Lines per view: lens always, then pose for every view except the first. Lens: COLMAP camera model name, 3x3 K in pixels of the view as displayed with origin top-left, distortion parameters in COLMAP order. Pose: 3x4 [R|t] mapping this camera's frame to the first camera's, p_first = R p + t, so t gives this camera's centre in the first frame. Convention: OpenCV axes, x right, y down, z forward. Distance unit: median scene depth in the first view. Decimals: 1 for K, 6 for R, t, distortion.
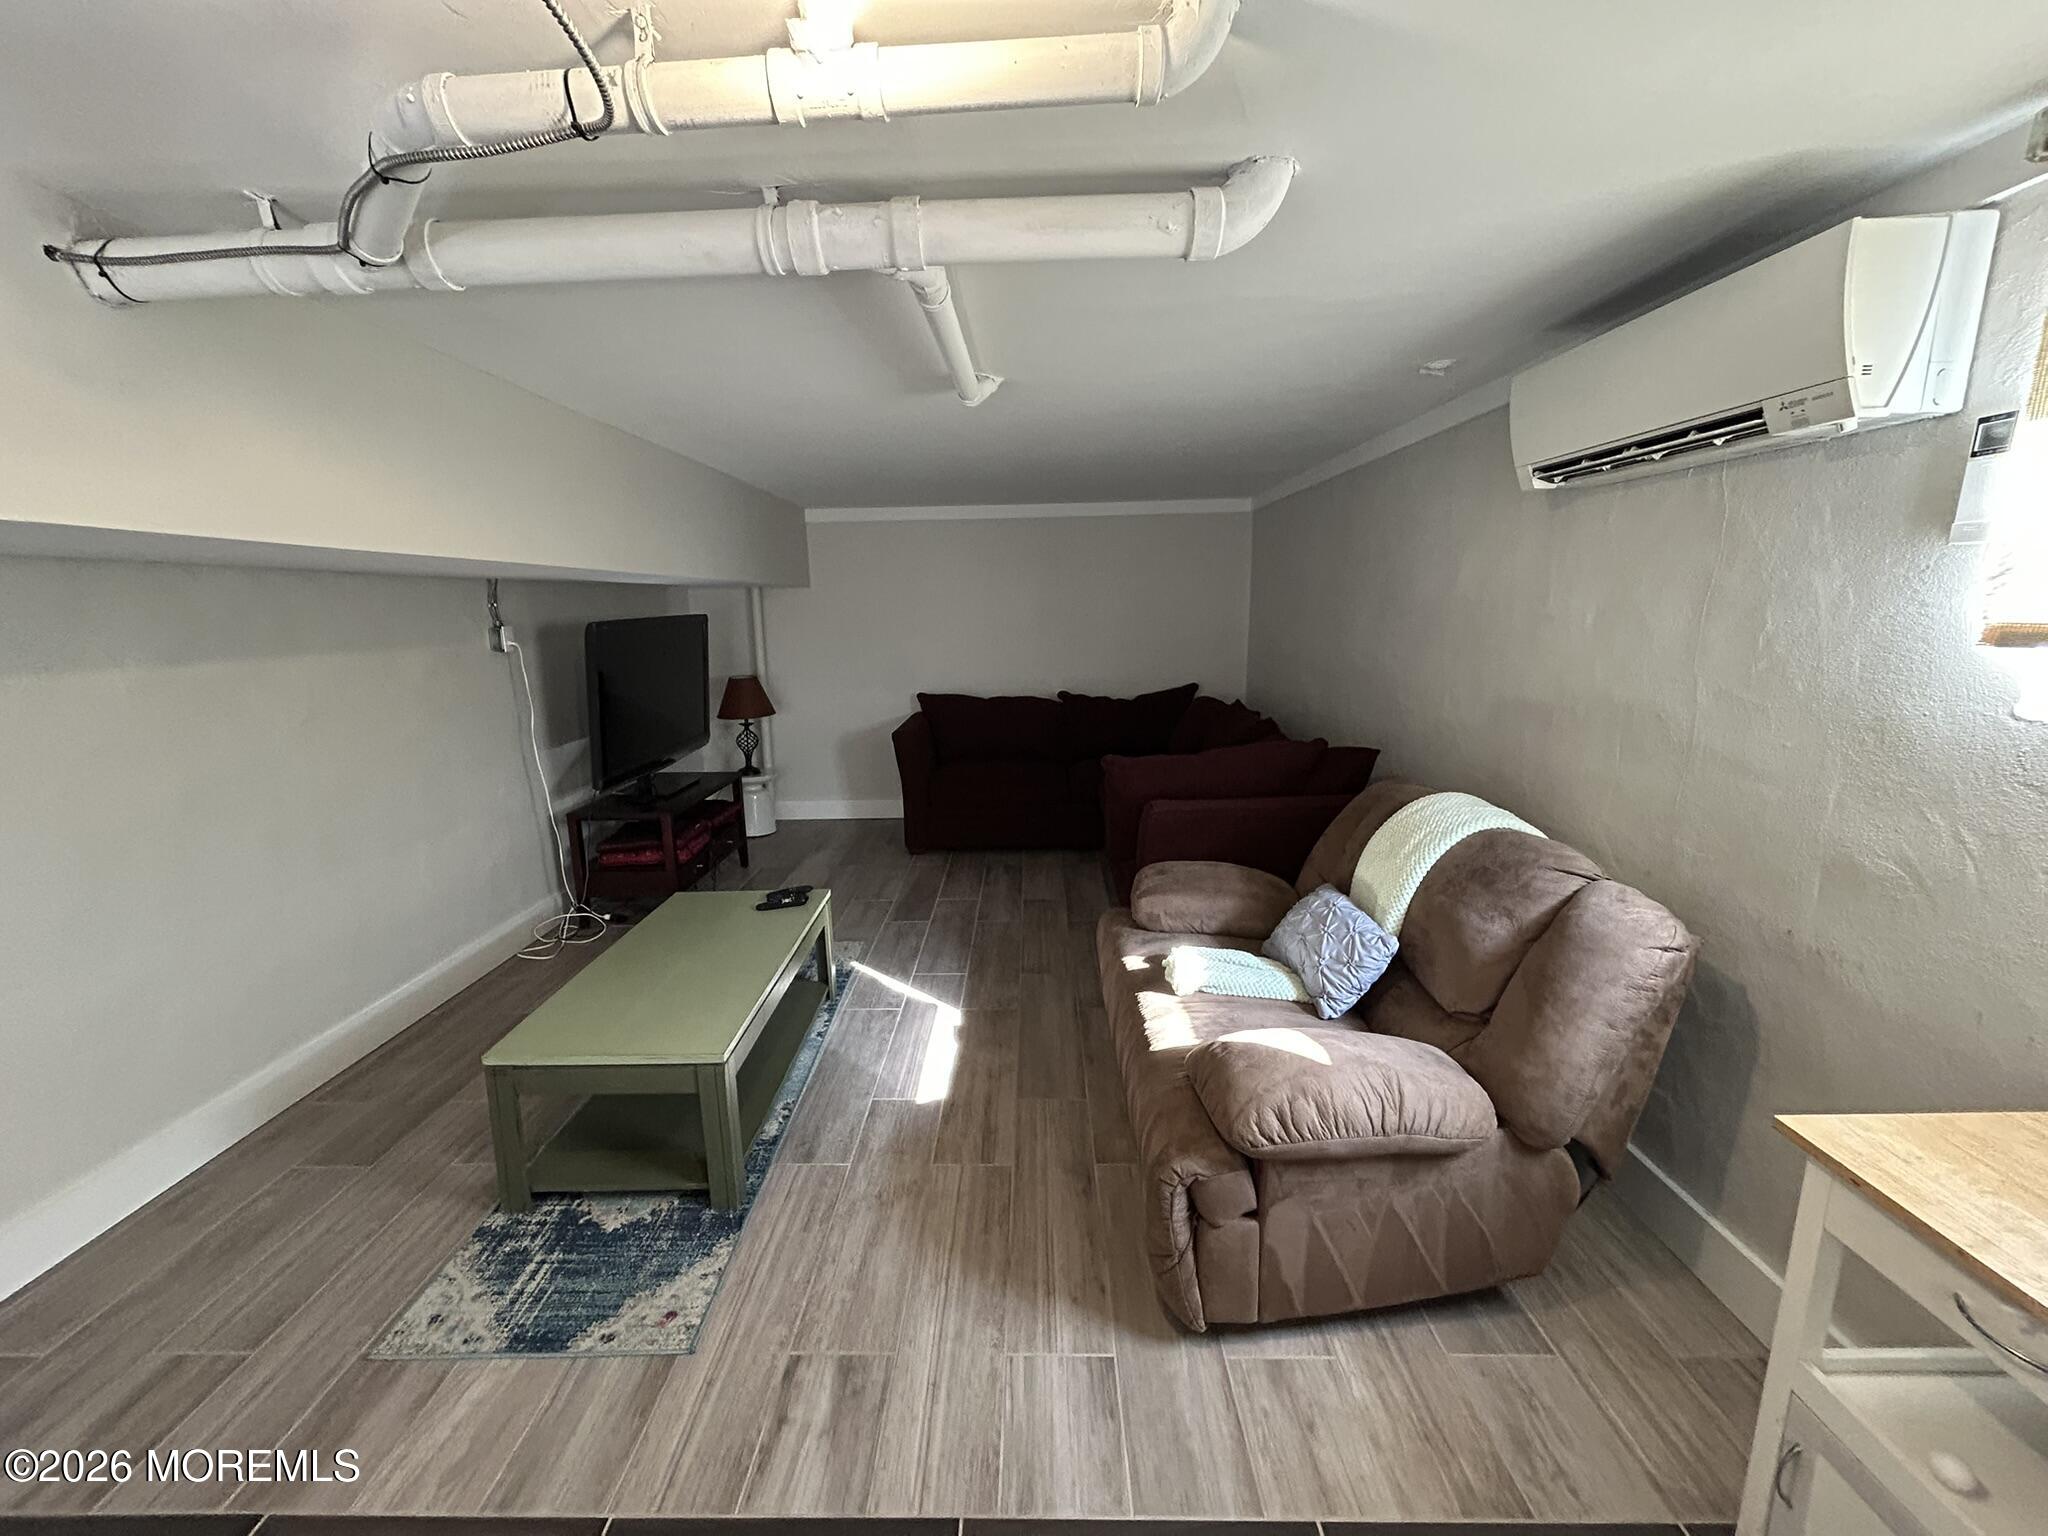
lens RADIAL K [[823.4, 0, 1015.8], [0, 823.4, 770.6], [0, 0, 1]] dist [-0.001976, 0.001146]
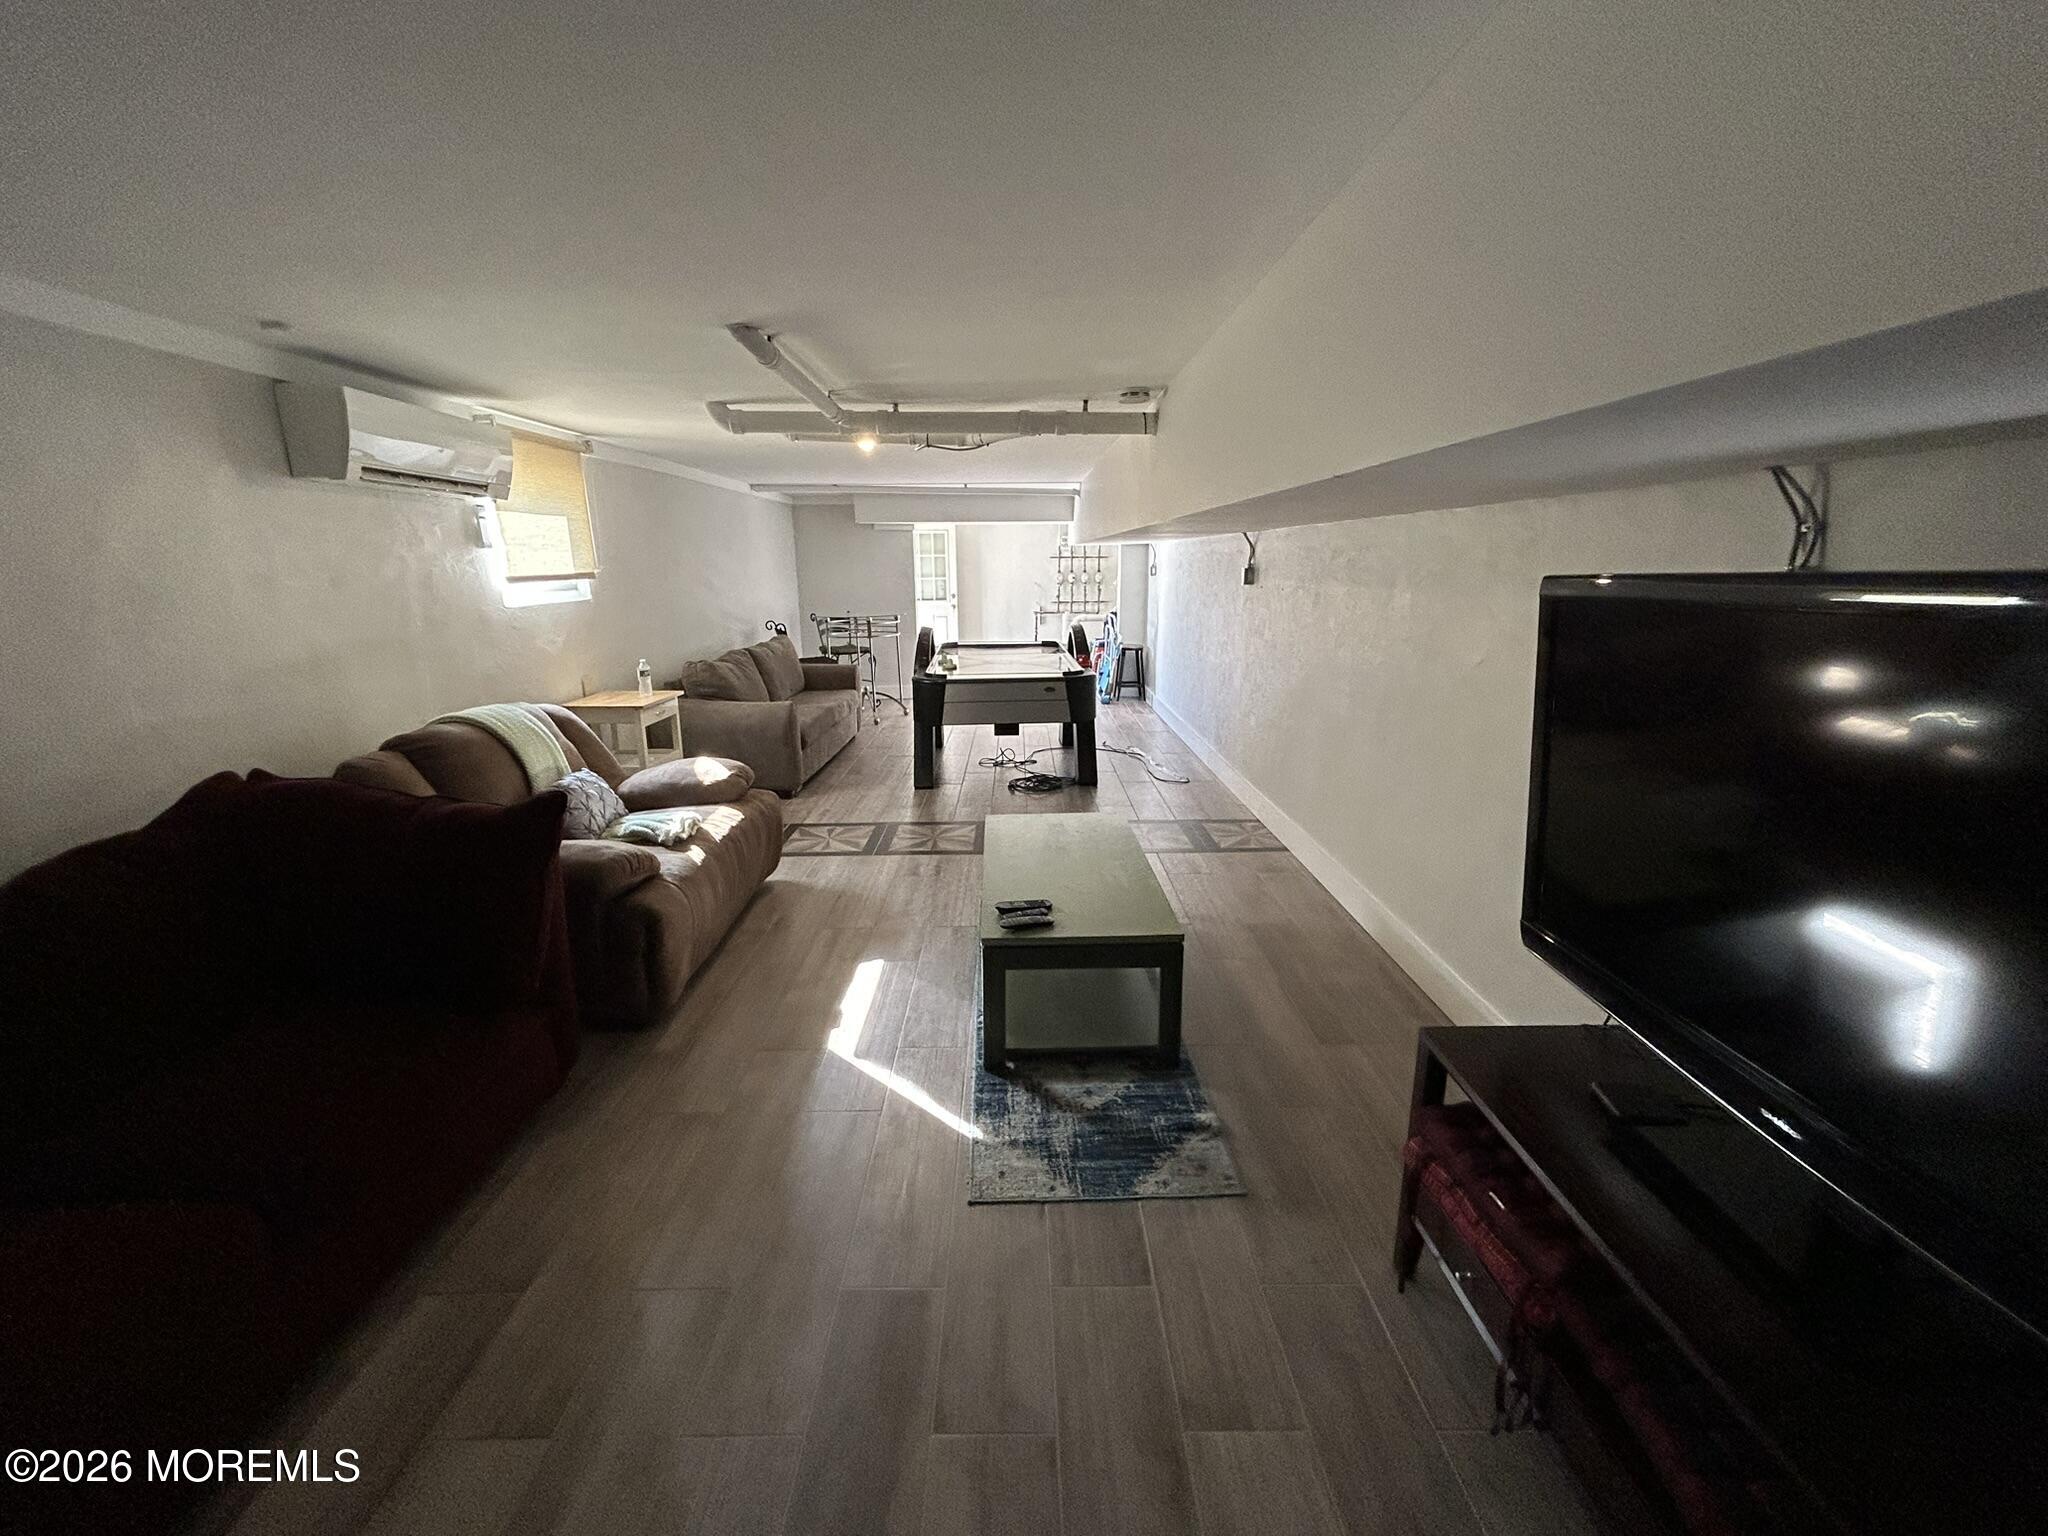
lens RADIAL K [[823.4, 0, 1025.3], [0, 823.4, 767.6], [0, 0, 1]] dist [-0.001976, 0.001146]
pose [[-0.999137, 0.033100, -0.025078, -0.278286], [0.019098, 0.902481, 0.430307, -0.351355], [0.036876, 0.429457, -0.902334, 1.775450]]
